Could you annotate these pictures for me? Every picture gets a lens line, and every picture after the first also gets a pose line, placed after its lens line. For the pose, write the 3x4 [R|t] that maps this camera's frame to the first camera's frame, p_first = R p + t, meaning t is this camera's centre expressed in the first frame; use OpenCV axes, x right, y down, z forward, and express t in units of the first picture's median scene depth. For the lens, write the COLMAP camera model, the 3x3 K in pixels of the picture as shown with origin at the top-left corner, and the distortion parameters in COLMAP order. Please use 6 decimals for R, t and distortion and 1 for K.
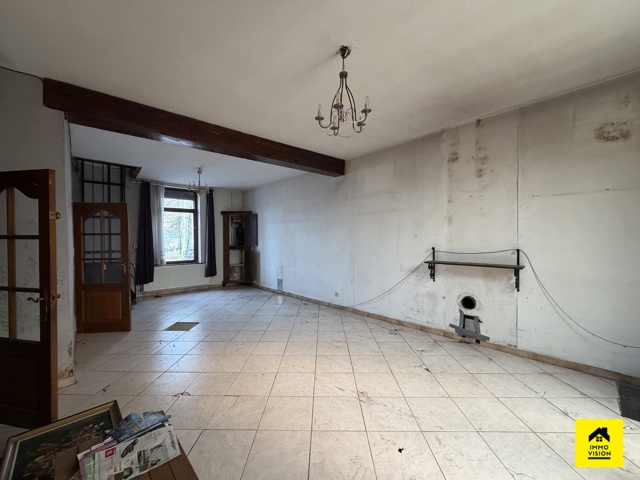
lens RADIAL K [[254.5, 0, 316.9], [0, 254.5, 240.7], [0, 0, 1]] dist [0.003691, -0.000663]
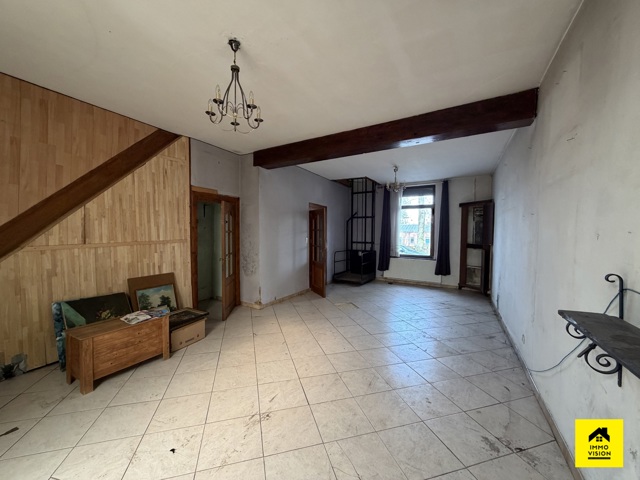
lens RADIAL K [[254.5, 0, 317.7], [0, 254.5, 239.1], [0, 0, 1]] dist [0.003691, -0.000663]
pose [[0.299670, 0.034126, -0.953432, 0.380248], [-0.022539, 0.999334, 0.028684, -0.008984], [0.953777, 0.012893, 0.300240, 0.332300]]
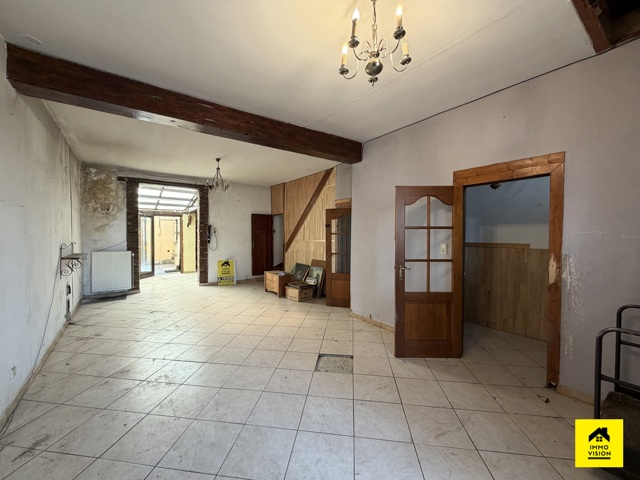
lens RADIAL K [[254.5, 0, 316.2], [0, 254.5, 239.8], [0, 0, 1]] dist [0.003691, -0.000663]
pose [[-0.993544, 0.003411, 0.113397, -0.367195], [0.006462, 0.999626, 0.026556, -0.005902], [-0.113264, 0.027117, -0.993195, 1.102310]]
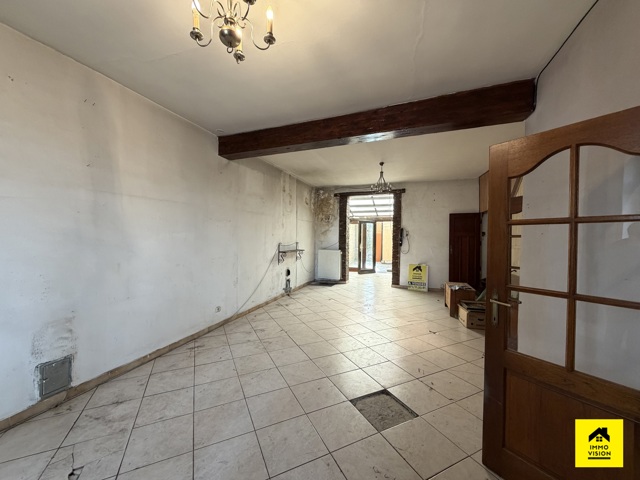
lens RADIAL K [[254.5, 0, 319.0], [0, 254.5, 241.2], [0, 0, 1]] dist [0.003691, -0.000663]
pose [[-0.459679, -0.009329, 0.888036, -0.606567], [0.003581, 0.999917, 0.012358, -0.001356], [-0.888078, 0.008860, -0.459608, 0.886948]]
